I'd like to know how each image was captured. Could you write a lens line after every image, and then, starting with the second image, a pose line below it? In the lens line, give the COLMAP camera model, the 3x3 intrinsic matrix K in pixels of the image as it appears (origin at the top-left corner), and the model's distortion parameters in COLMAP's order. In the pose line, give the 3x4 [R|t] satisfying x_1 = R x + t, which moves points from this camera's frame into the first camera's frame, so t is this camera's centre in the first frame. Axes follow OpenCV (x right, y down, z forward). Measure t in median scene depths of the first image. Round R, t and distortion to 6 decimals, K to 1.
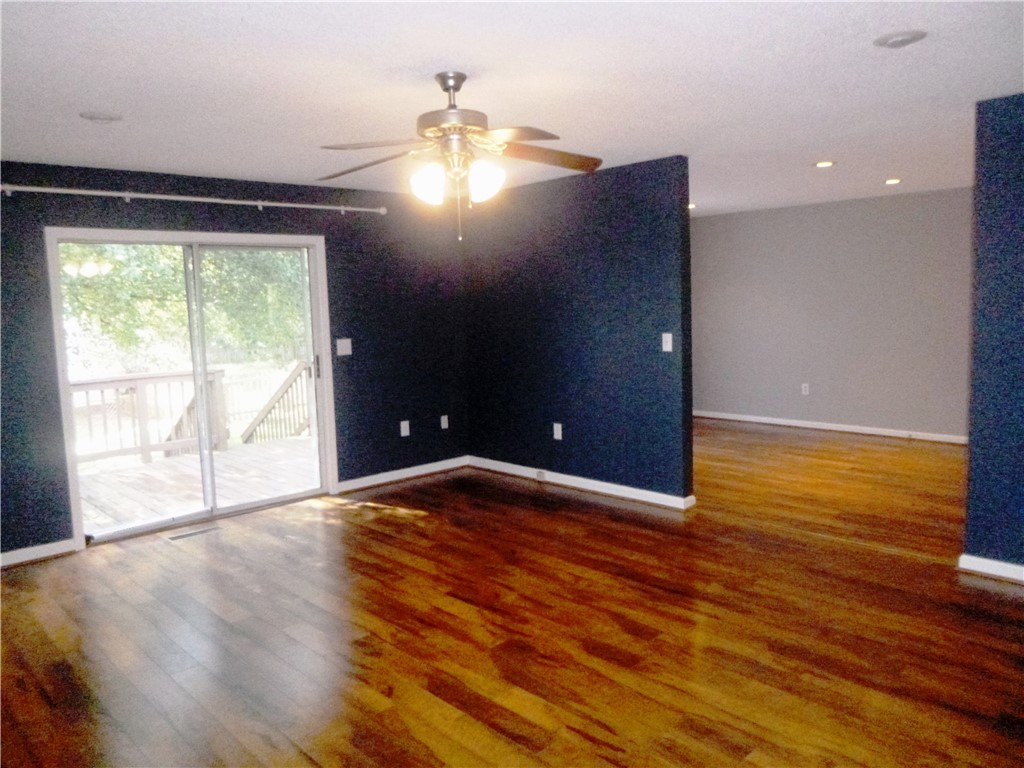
lens RADIAL K [[758.3, 0, 510.4], [0, 758.3, 383.7], [0, 0, 1]] dist [-0.022200, -0.002356]
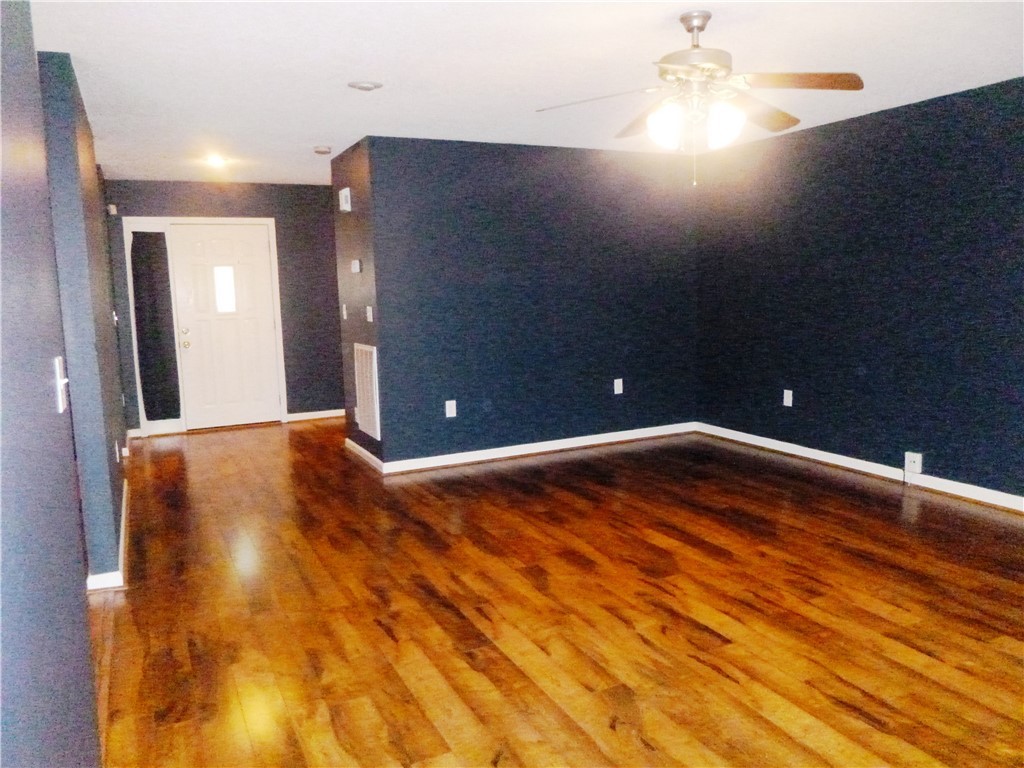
lens RADIAL K [[758.3, 0, 530.8], [0, 758.3, 366.1], [0, 0, 1]] dist [-0.022200, -0.002356]
pose [[-0.961406, 0.022941, 0.274175, -0.105705], [0.083301, 0.974016, 0.210602, -0.155014], [-0.262220, 0.225313, -0.938336, 1.695708]]
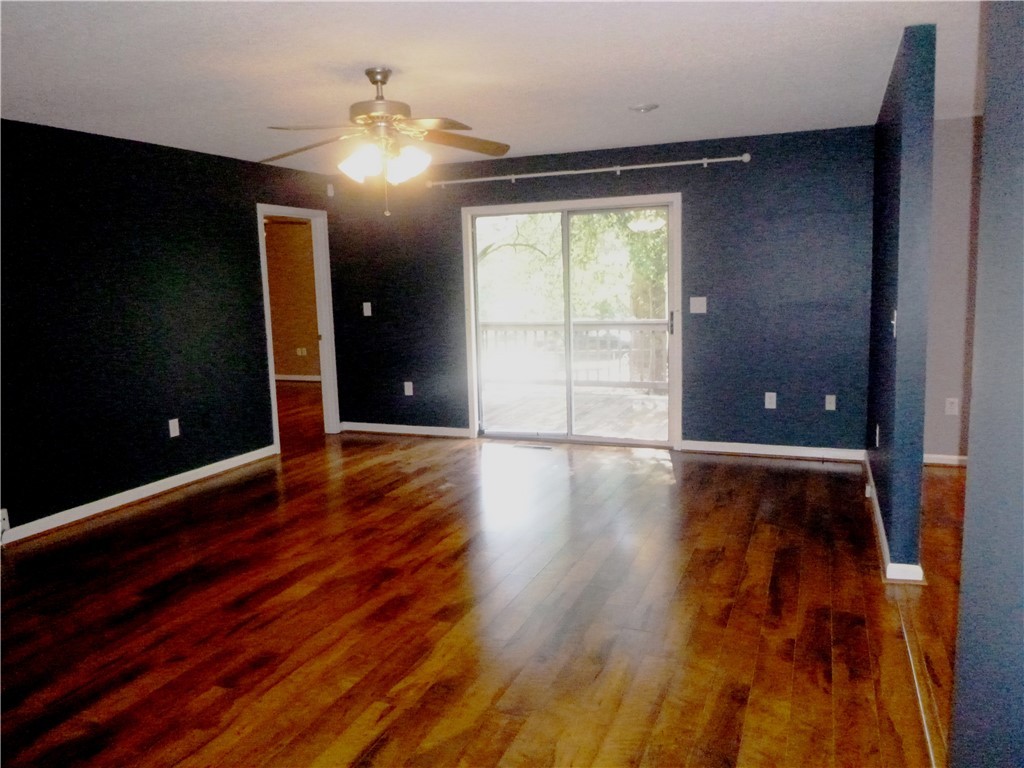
lens RADIAL K [[758.3, 0, 512.5], [0, 758.3, 383.7], [0, 0, 1]] dist [-0.022200, -0.002356]
pose [[0.414045, 0.144662, -0.898688, 0.895429], [-0.086395, 0.989079, 0.119409, -0.068763], [0.906147, 0.028202, 0.422021, 0.580381]]
